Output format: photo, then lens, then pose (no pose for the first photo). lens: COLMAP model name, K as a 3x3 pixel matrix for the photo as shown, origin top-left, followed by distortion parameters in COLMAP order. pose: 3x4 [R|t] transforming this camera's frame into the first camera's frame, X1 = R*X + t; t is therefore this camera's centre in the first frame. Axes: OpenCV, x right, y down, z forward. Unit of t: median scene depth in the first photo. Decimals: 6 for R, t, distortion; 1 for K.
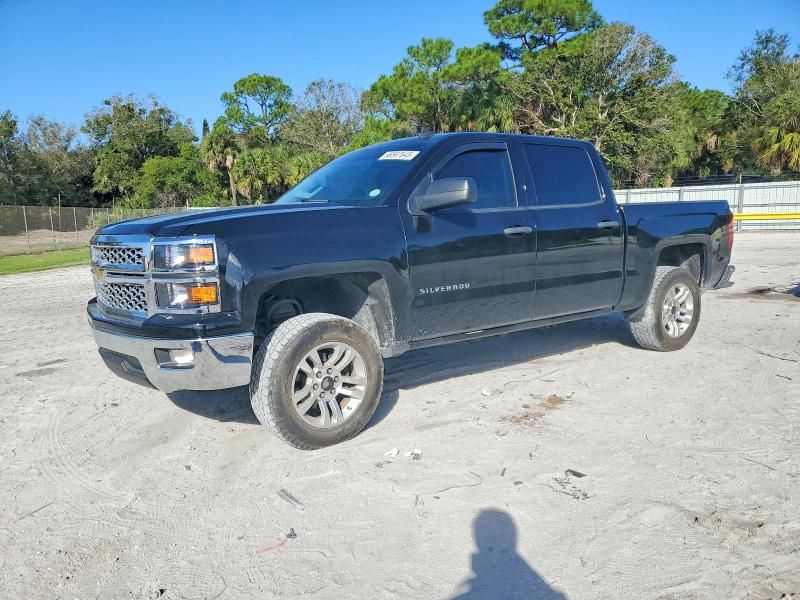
lens RADIAL K [[668.6, 0, 400.0], [0, 668.6, 300.0], [0, 0, 1]] dist [0.055240, 0.006504]
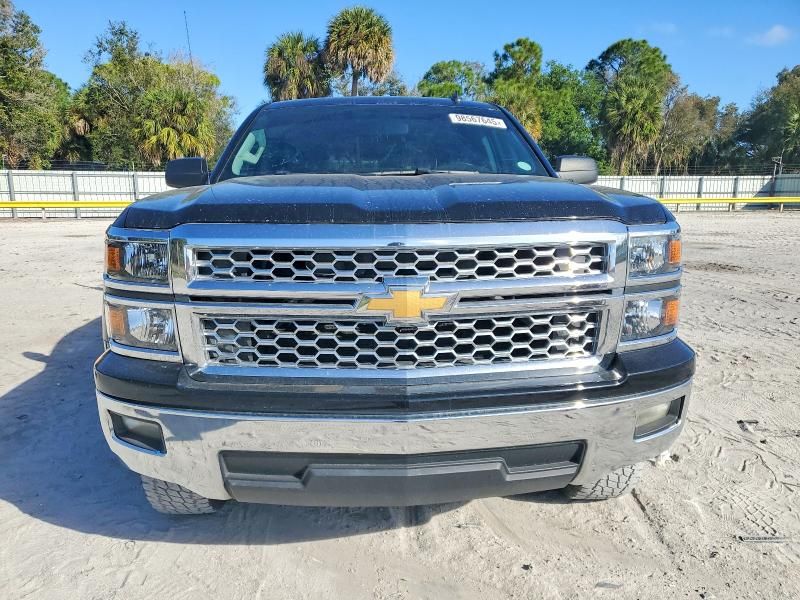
lens RADIAL K [[668.6, 0, 400.0], [0, 668.6, 300.0], [0, 0, 1]] dist [0.055240, 0.006504]
pose [[0.592797, -0.103881, 0.798624, -0.081579], [0.089180, 0.994015, 0.063101, -0.006871], [-0.800399, 0.033815, 0.598513, 0.068655]]
